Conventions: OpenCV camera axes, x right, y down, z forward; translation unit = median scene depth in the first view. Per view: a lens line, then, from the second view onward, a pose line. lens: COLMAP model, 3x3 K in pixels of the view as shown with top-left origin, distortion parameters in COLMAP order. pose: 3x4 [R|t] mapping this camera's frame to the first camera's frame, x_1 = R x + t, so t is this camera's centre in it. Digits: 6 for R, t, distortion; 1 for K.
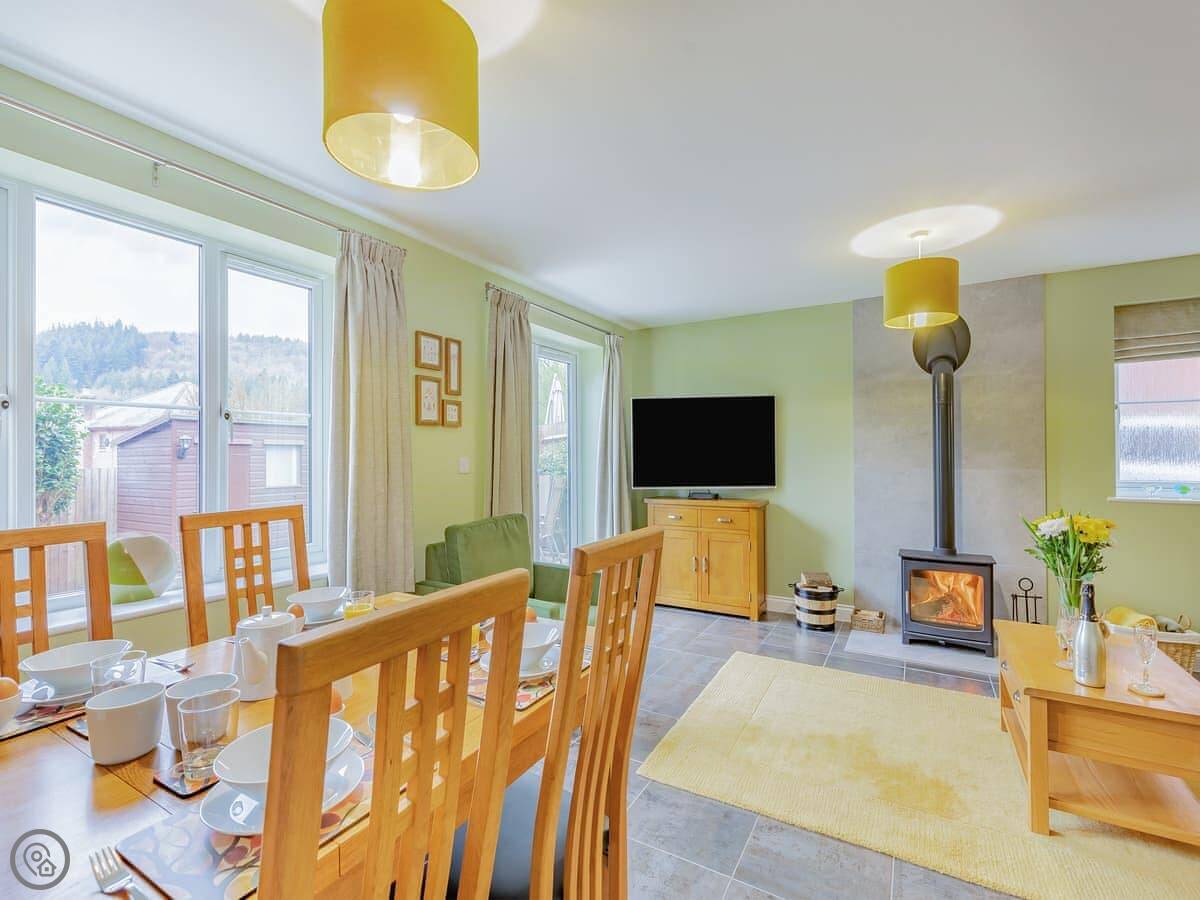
lens RADIAL K [[545.5, 0, 601.1], [0, 545.5, 448.3], [0, 0, 1]] dist [0.007739, -0.000026]
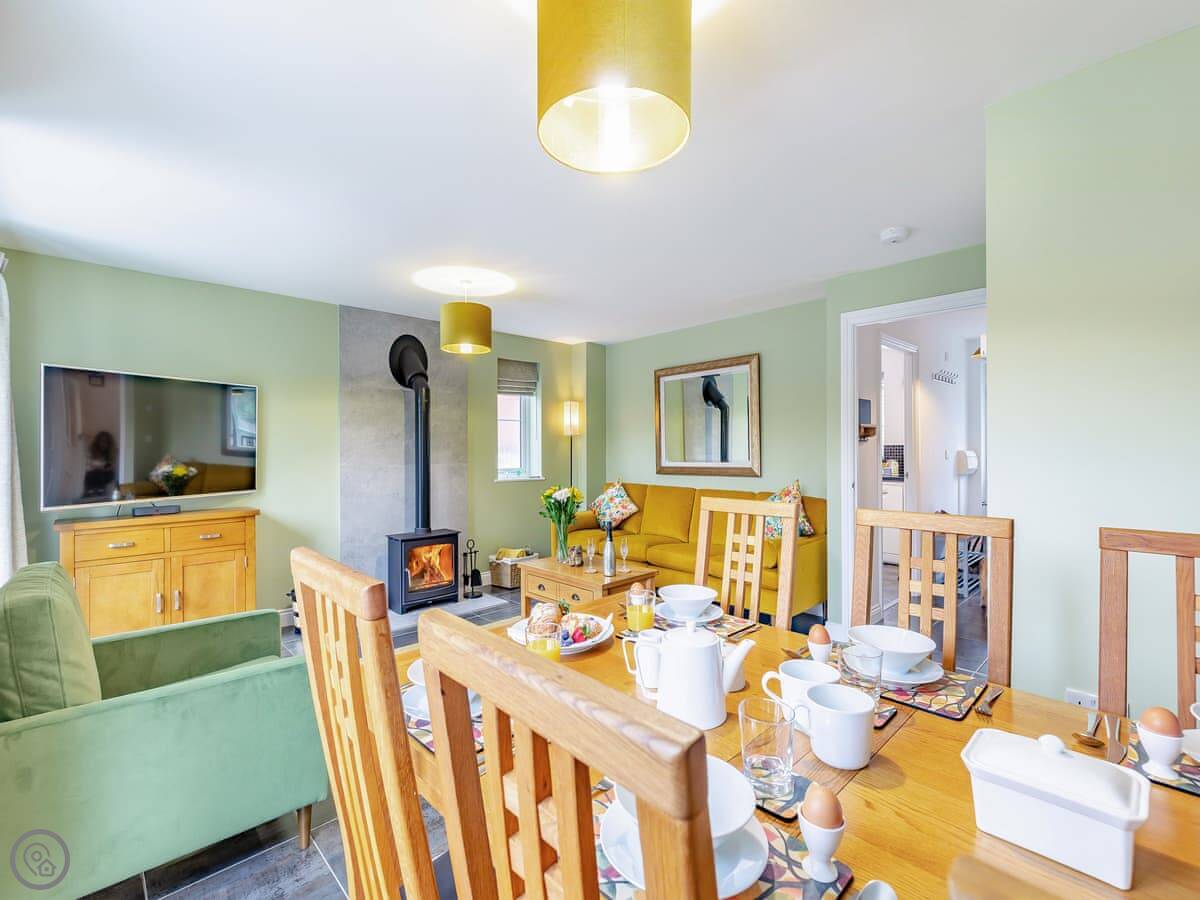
lens RADIAL K [[545.5, 0, 601.1], [0, 545.5, 448.3], [0, 0, 1]] dist [0.007739, -0.000026]
pose [[0.268707, 0.004574, 0.963211, -0.467996], [-0.003208, 0.999987, -0.003853, 0.004846], [-0.963217, -0.002054, 0.268718, 0.282967]]
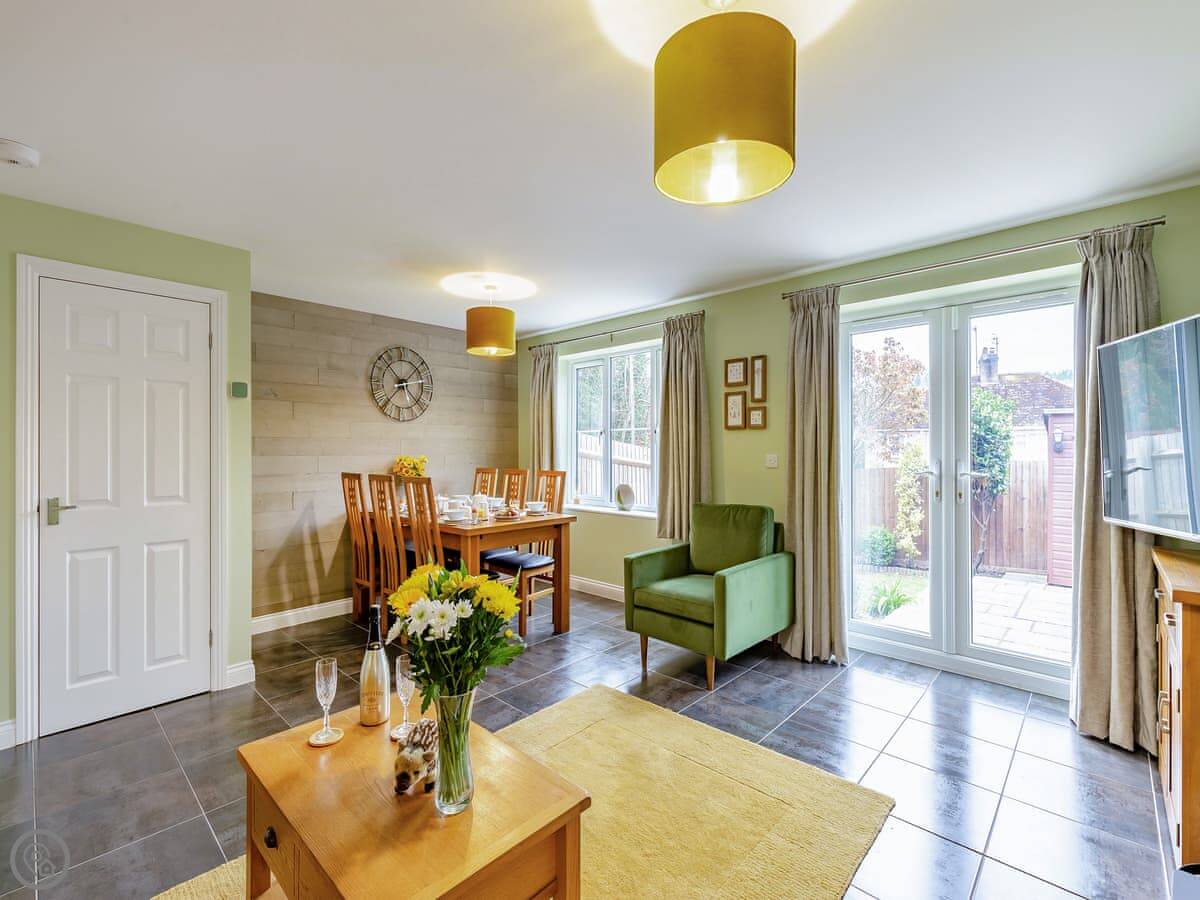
lens RADIAL K [[535.0, 0, 601.3], [0, 535.0, 447.4], [0, 0, 1]] dist [0.002846, -0.000793]
pose [[-0.228222, 0.003920, -0.973601, 0.849427], [0.011050, 0.999938, 0.001436, -0.002938], [0.973546, -0.010431, -0.228251, 0.819630]]
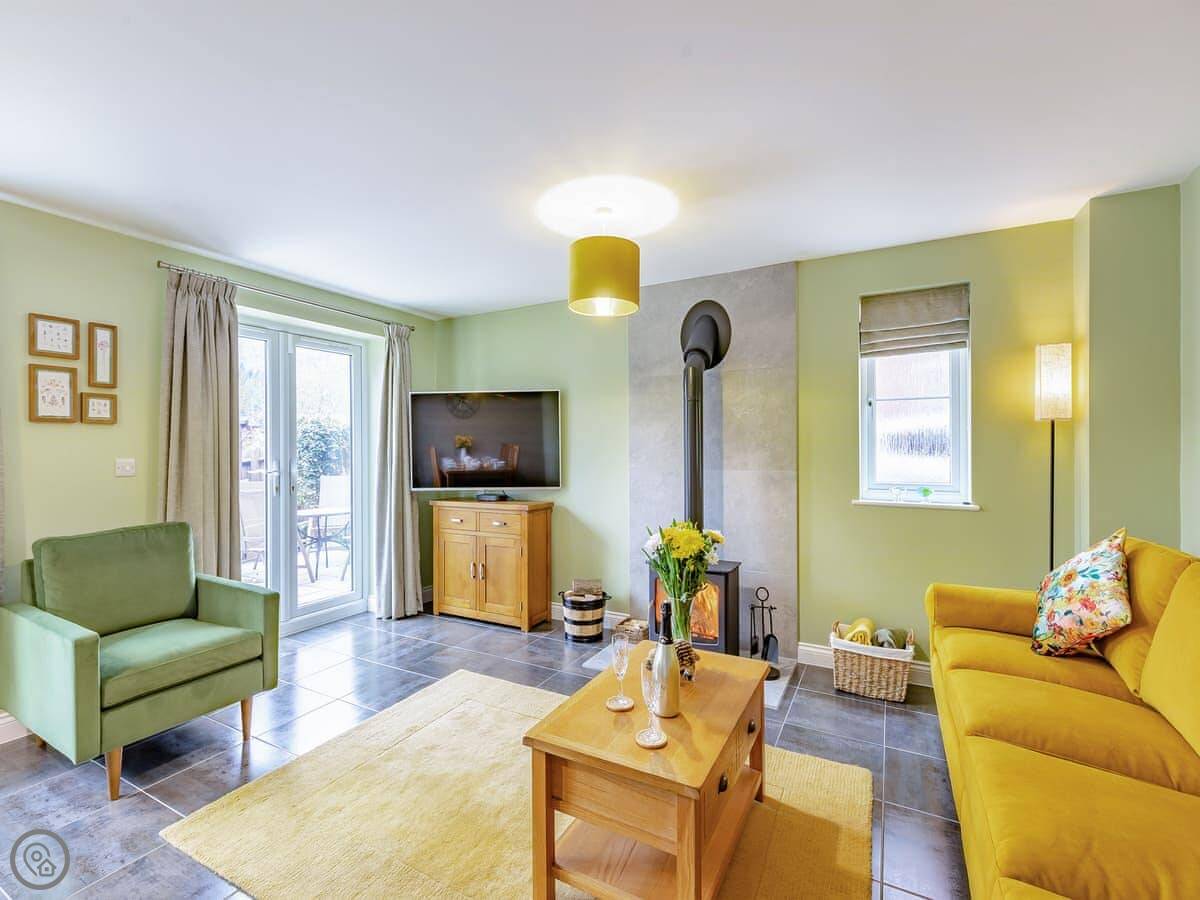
lens RADIAL K [[535.0, 0, 601.3], [0, 535.0, 447.4], [0, 0, 1]] dist [0.002846, -0.000793]
pose [[0.999595, 0.000373, 0.028466, 0.450589], [-0.000551, 0.999980, 0.006255, -0.006159], [-0.028463, -0.006269, 0.999575, 0.096038]]
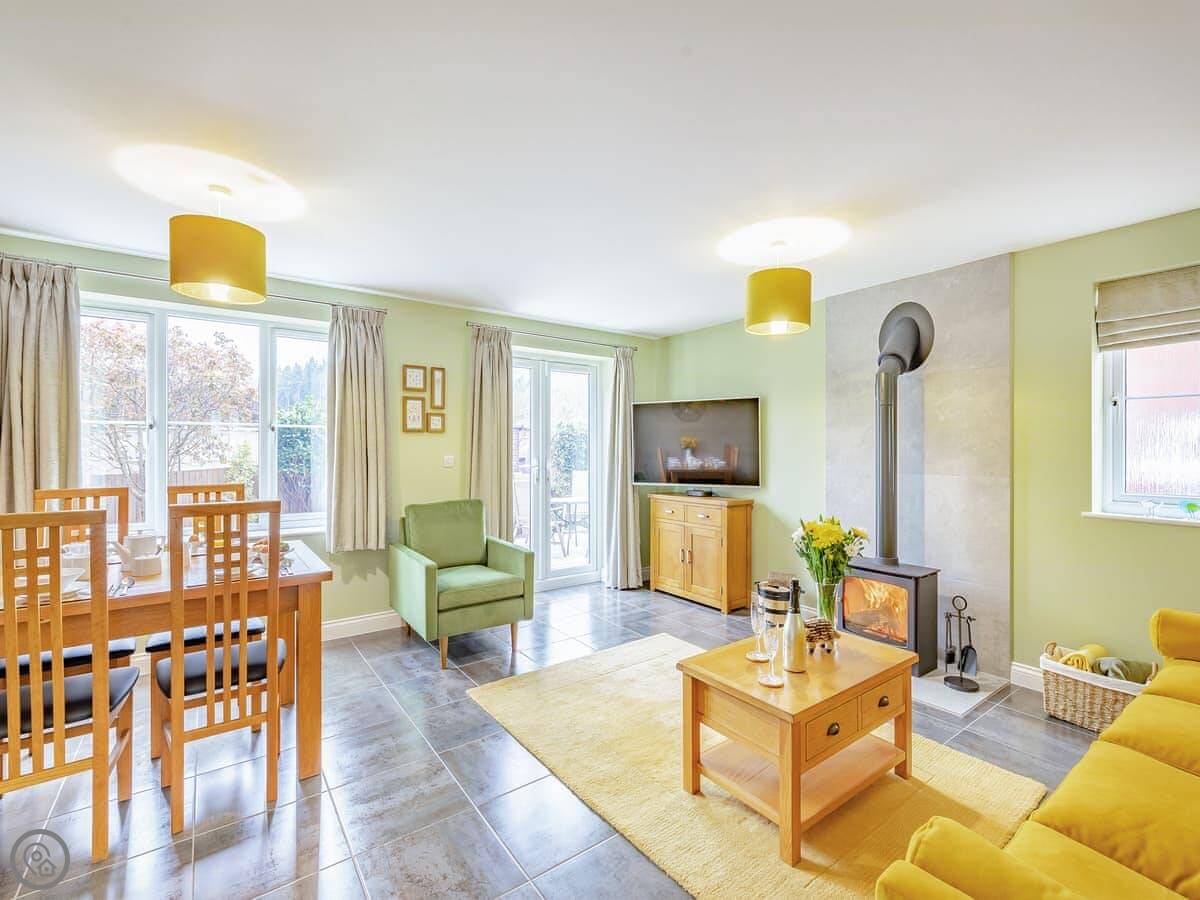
lens RADIAL K [[535.0, 0, 601.3], [0, 535.0, 447.4], [0, 0, 1]] dist [0.002846, -0.000793]
pose [[0.915266, 0.006397, -0.402799, 0.557703], [-0.003267, 0.999959, 0.008458, -0.013647], [0.402836, -0.006426, 0.915249, -0.042902]]
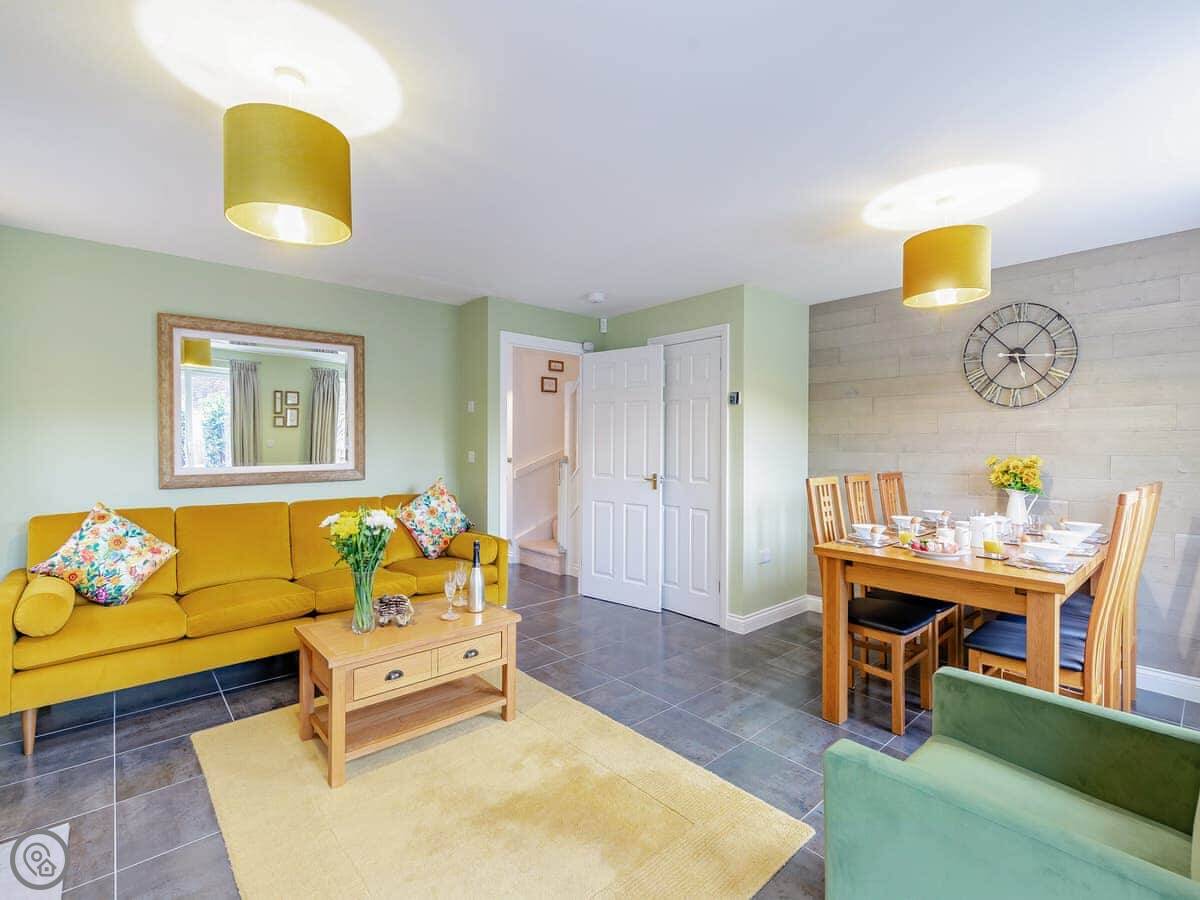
lens RADIAL K [[545.5, 0, 601.1], [0, 545.5, 448.3], [0, 0, 1]] dist [0.007739, -0.000026]
pose [[-0.948759, -0.000500, 0.315999, 0.066796], [-0.001157, 0.999998, -0.001892, 0.003667], [-0.315997, -0.002161, -0.948758, 1.183483]]
